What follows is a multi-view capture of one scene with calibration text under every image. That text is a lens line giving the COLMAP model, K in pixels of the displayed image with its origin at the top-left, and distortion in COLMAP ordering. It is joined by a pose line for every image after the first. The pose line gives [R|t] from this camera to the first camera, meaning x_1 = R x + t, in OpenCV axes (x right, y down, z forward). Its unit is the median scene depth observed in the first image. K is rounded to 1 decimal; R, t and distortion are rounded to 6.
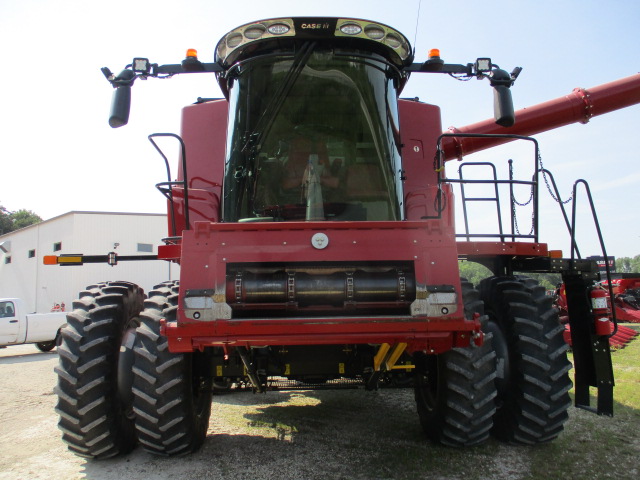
lens RADIAL K [[526.8, 0, 321.7], [0, 526.8, 234.6], [0, 0, 1]] dist [-0.006655, -0.006642]
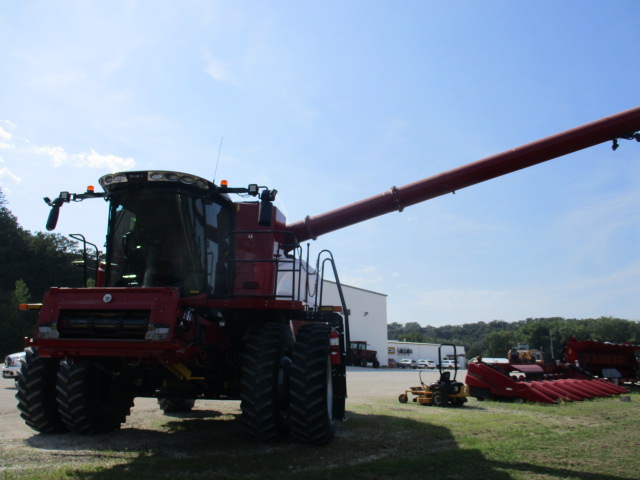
lens RADIAL K [[526.1, 0, 309.8], [0, 526.1, 241.2], [0, 0, 1]] dist [-0.007447, 0.007084]
pose [[0.977457, -0.009832, -0.210904, 0.795278], [-0.009373, 0.995910, -0.089866, -0.020908], [0.210925, 0.089817, 0.973367, -0.496999]]
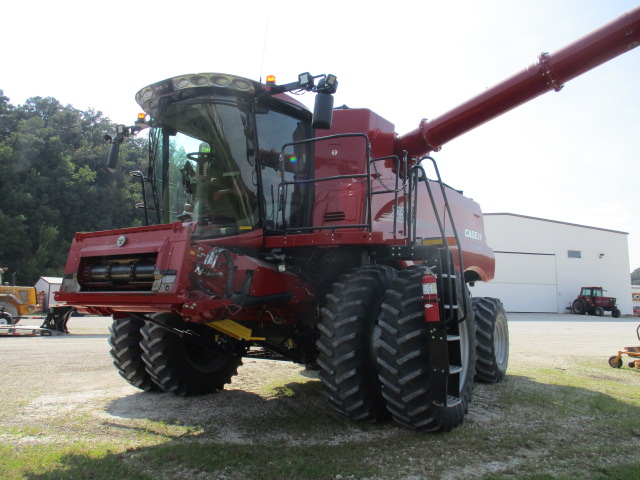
lens RADIAL K [[528.8, 0, 320.0], [0, 528.8, 238.0], [0, 0, 1]] dist [-0.008416, -0.004389]
pose [[0.817720, -0.042813, -0.574022, 0.958387], [0.046877, 0.998871, -0.007721, 0.030635], [0.573705, -0.020595, 0.818803, 0.069504]]
